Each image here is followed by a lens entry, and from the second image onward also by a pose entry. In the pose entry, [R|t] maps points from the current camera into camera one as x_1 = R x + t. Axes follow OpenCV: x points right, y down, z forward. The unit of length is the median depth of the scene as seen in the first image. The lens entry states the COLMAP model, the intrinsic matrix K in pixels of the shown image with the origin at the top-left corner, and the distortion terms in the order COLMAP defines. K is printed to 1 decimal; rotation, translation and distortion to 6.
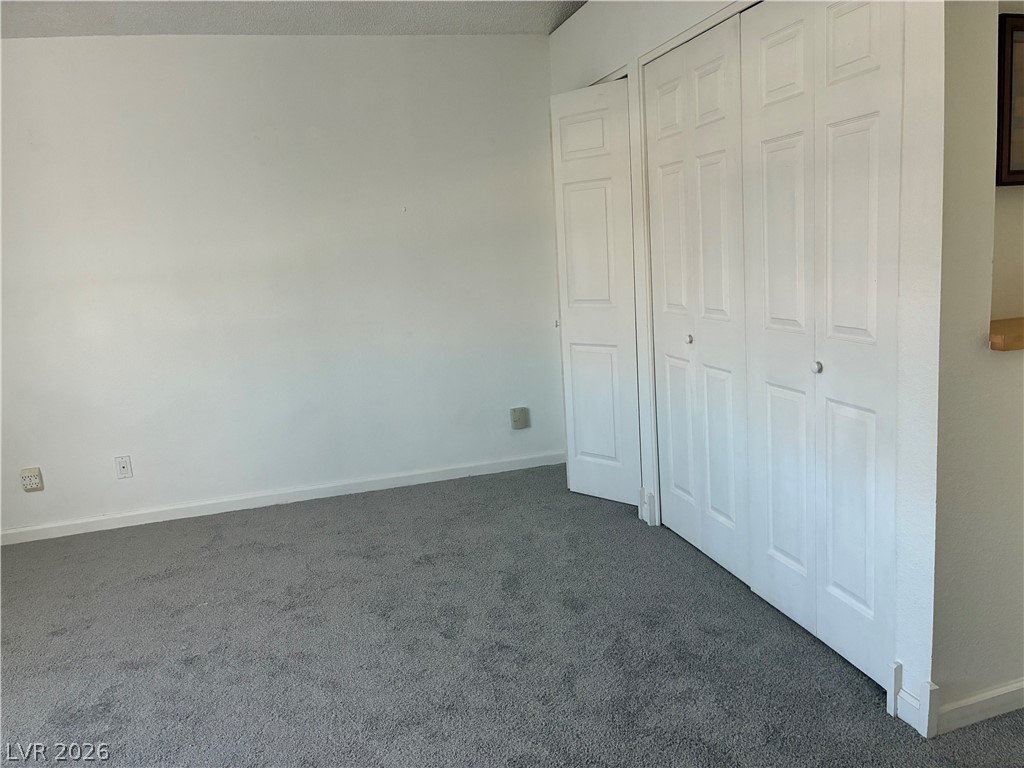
lens RADIAL K [[782.8, 0, 512.0], [0, 782.8, 384.0], [0, 0, 1]] dist [0.012163, 0.002338]
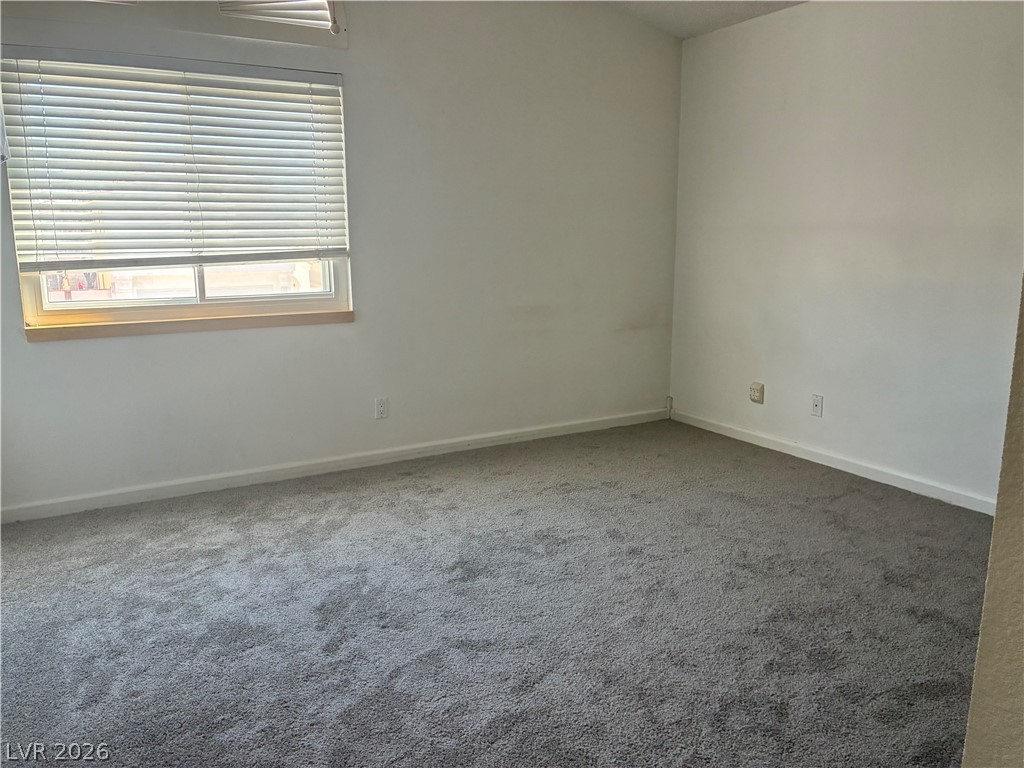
lens RADIAL K [[783.6, 0, 501.9], [0, 783.6, 386.2], [0, 0, 1]] dist [0.020274, -0.012857]
pose [[0.236037, 0.257473, -0.937013, 0.508237], [-0.182261, 0.958877, 0.217569, -0.093689], [0.954499, 0.119427, 0.273258, 0.394519]]
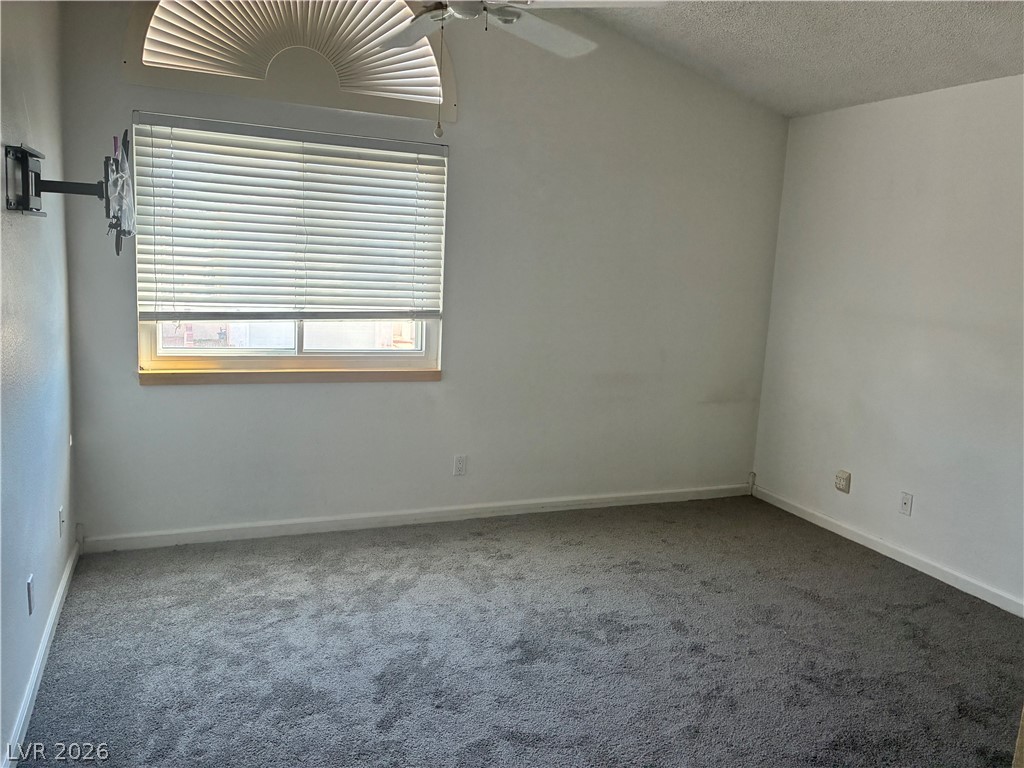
lens RADIAL K [[782.8, 0, 512.0], [0, 782.8, 384.0], [0, 0, 1]] dist [0.012163, 0.002338]
pose [[0.118370, 0.238462, -0.963911, 0.508072], [-0.235683, 0.949743, 0.206015, -0.170286], [0.964594, 0.202791, 0.168623, 0.396302]]
